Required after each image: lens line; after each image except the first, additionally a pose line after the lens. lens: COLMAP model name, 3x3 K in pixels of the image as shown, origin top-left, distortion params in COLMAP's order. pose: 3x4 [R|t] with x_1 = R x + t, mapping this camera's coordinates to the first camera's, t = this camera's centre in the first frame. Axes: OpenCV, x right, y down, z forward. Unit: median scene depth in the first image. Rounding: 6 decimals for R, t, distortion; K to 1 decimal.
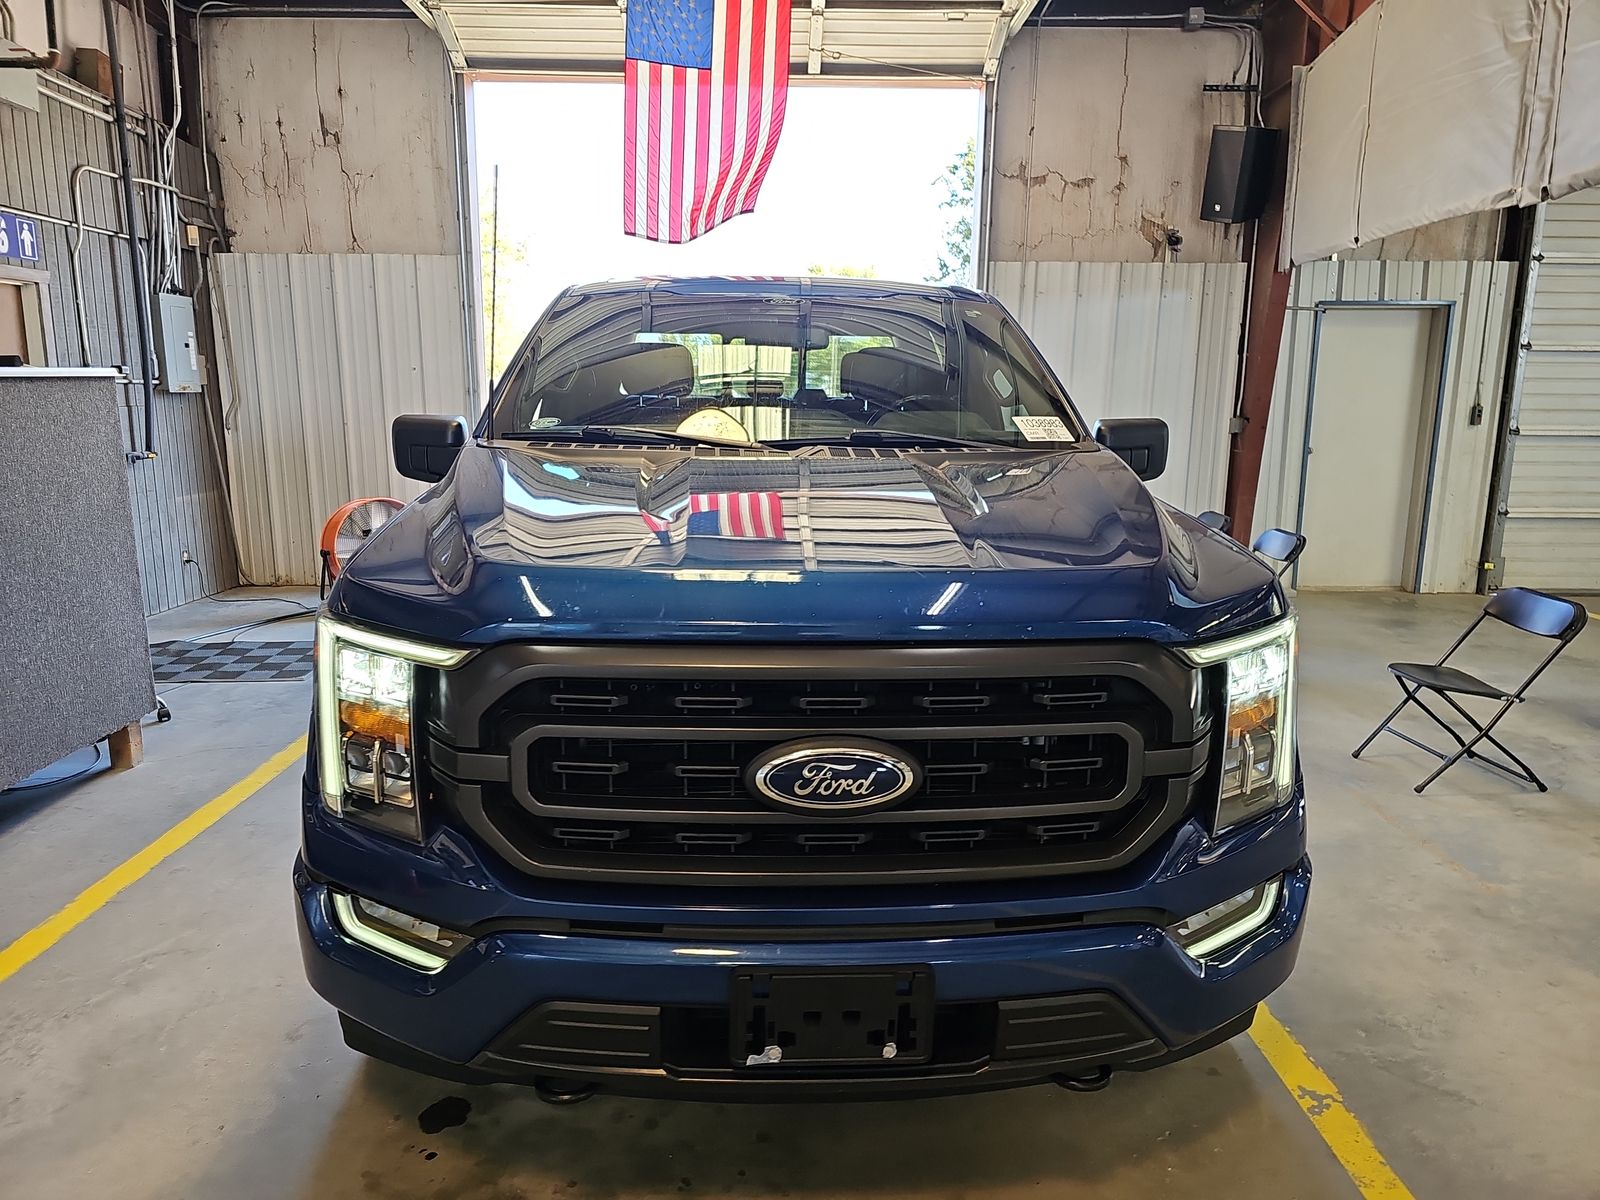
lens RADIAL K [[1065.0, 0, 770.9], [0, 1065.0, 570.3], [0, 0, 1]] dist [0.049767, -0.050092]
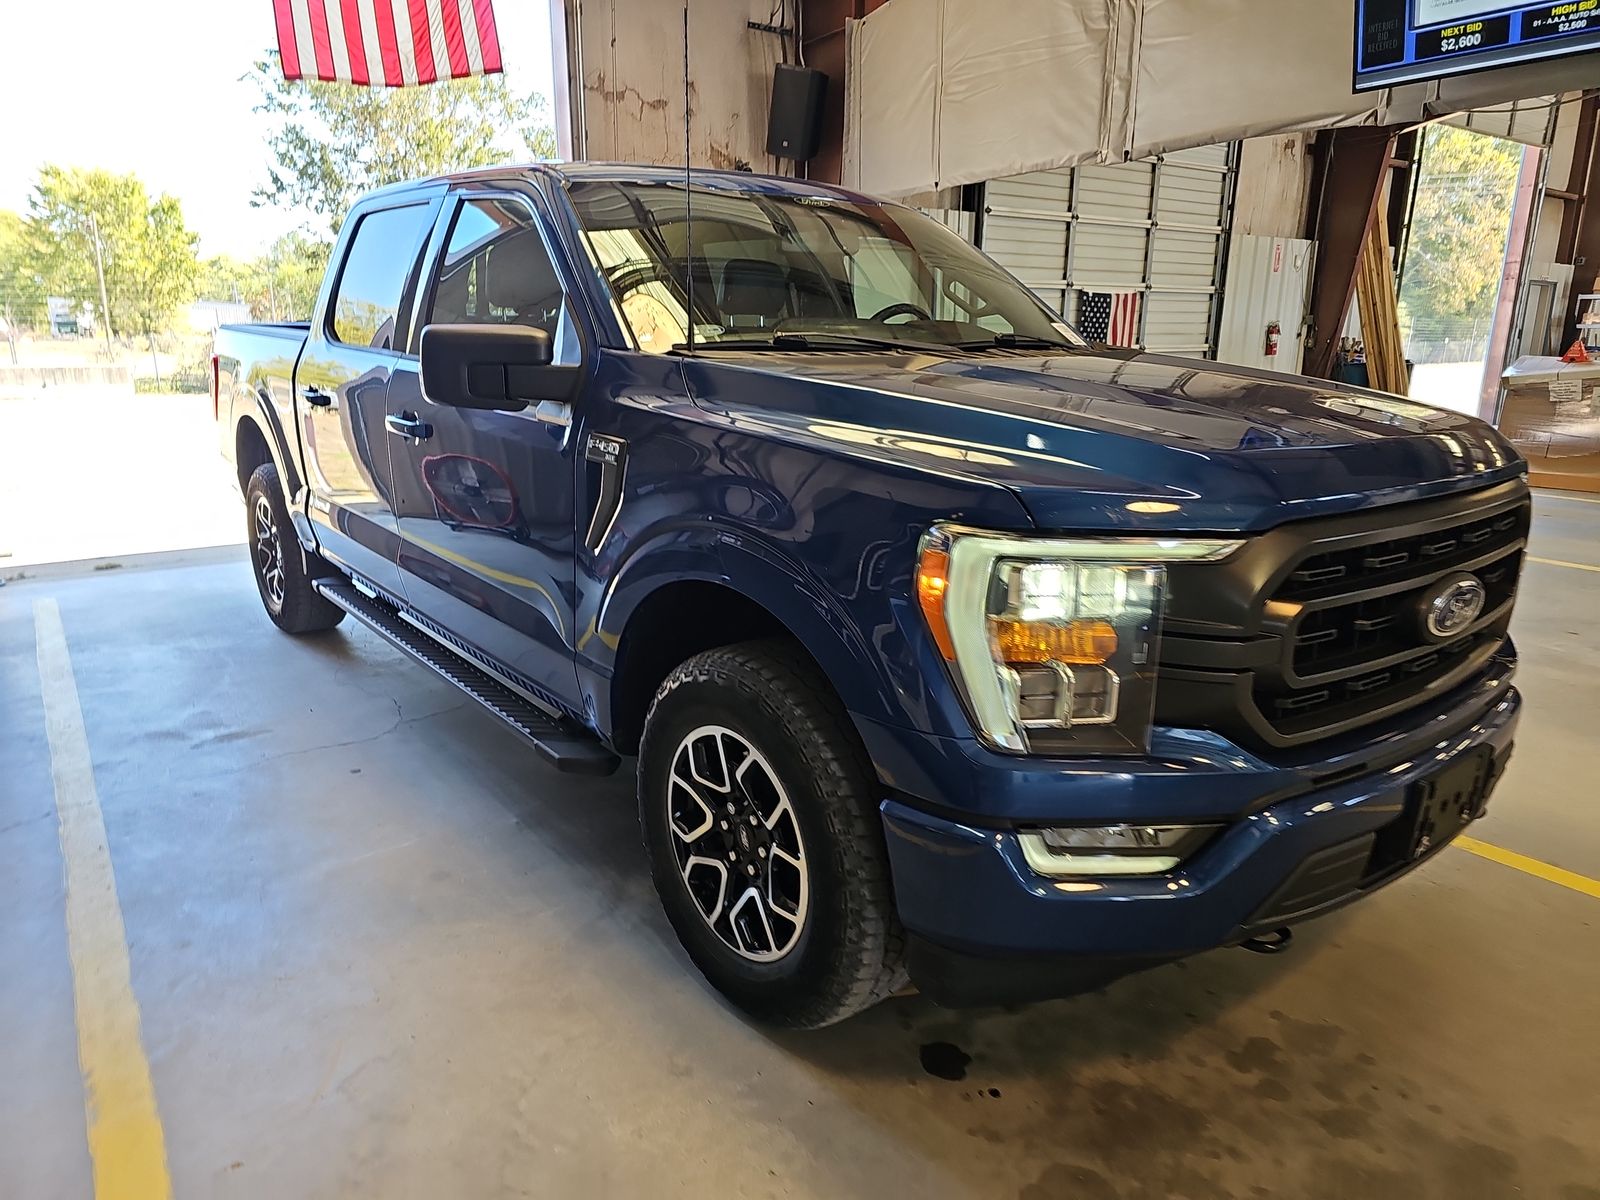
lens RADIAL K [[1067.6, 0, 812.6], [0, 1067.6, 603.9], [0, 0, 1]] dist [0.025616, -0.041326]
pose [[0.818999, -0.144385, 0.555333, -0.308678], [0.094786, 0.988570, 0.117237, -0.005148], [-0.565913, -0.043379, 0.823323, 0.108577]]
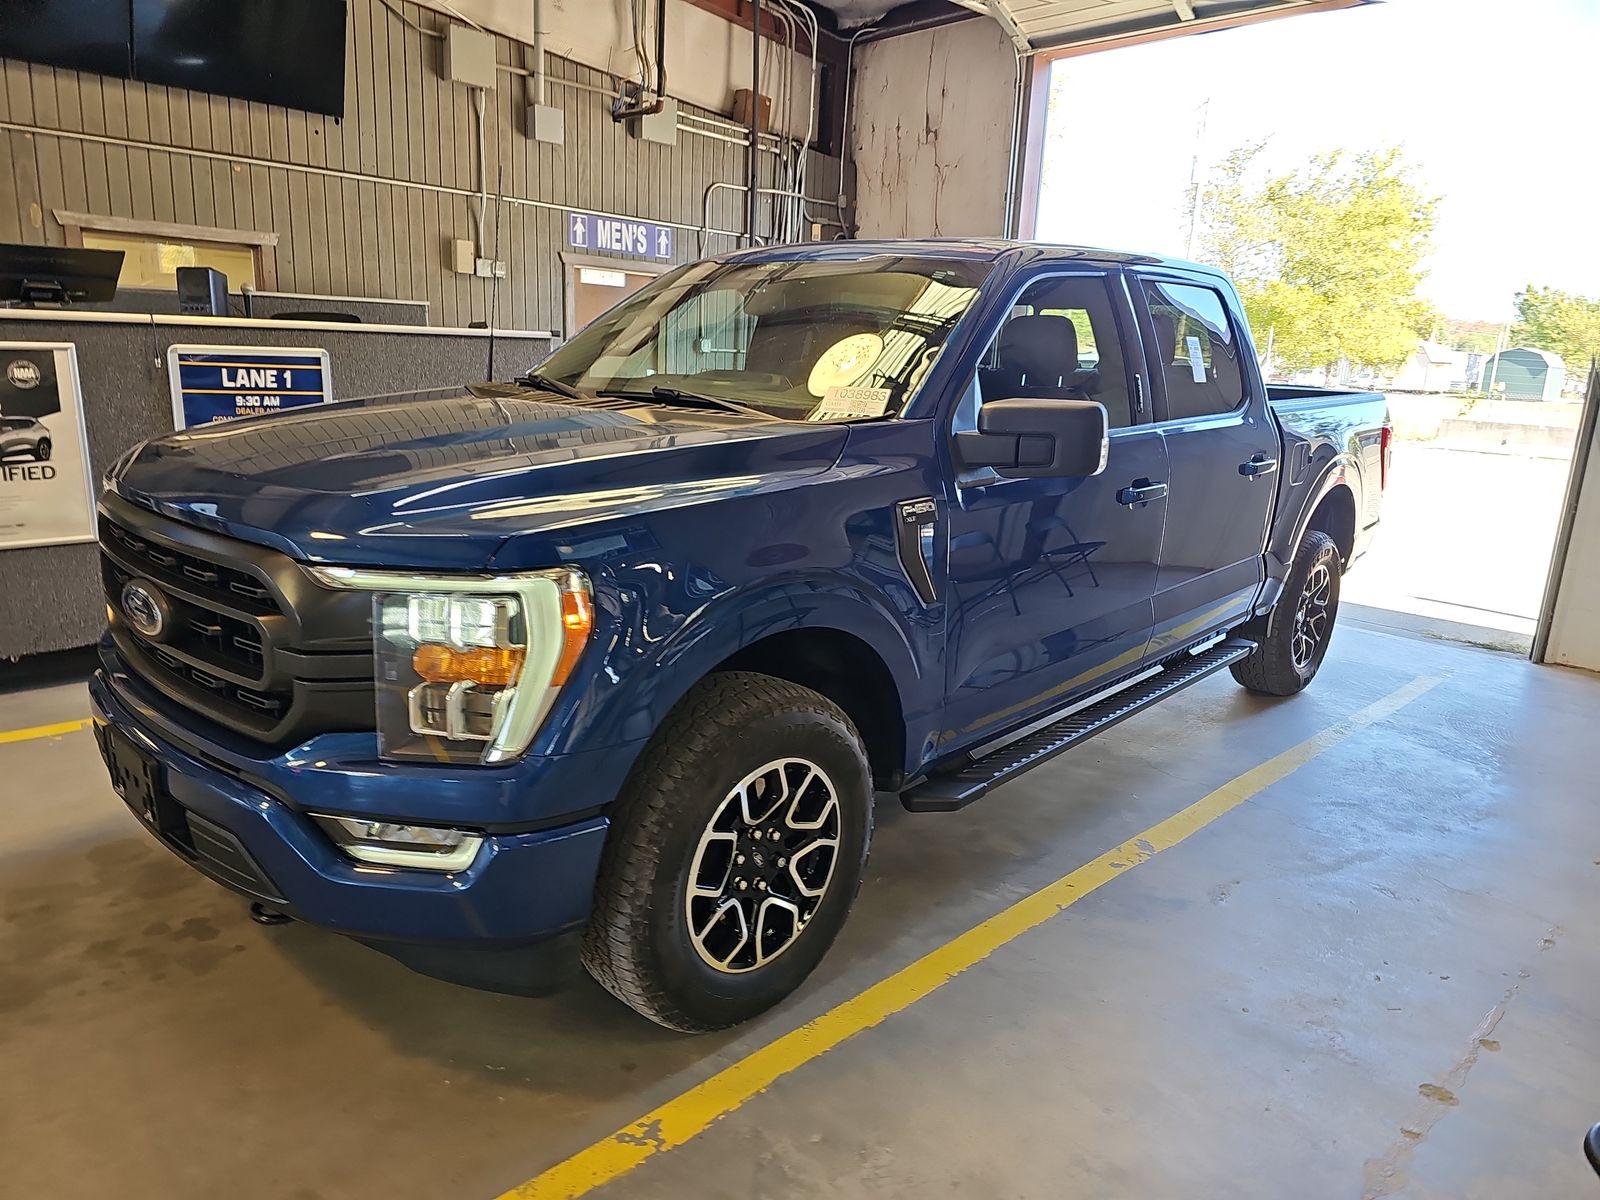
lens RADIAL K [[1067.6, 0, 812.6], [0, 1067.6, 603.9], [0, 0, 1]] dist [0.025616, -0.041326]
pose [[0.698527, 0.182298, -0.691974, 0.422864], [-0.155087, 0.982589, 0.102304, -0.022723], [0.698576, 0.035853, 0.714637, 0.161519]]
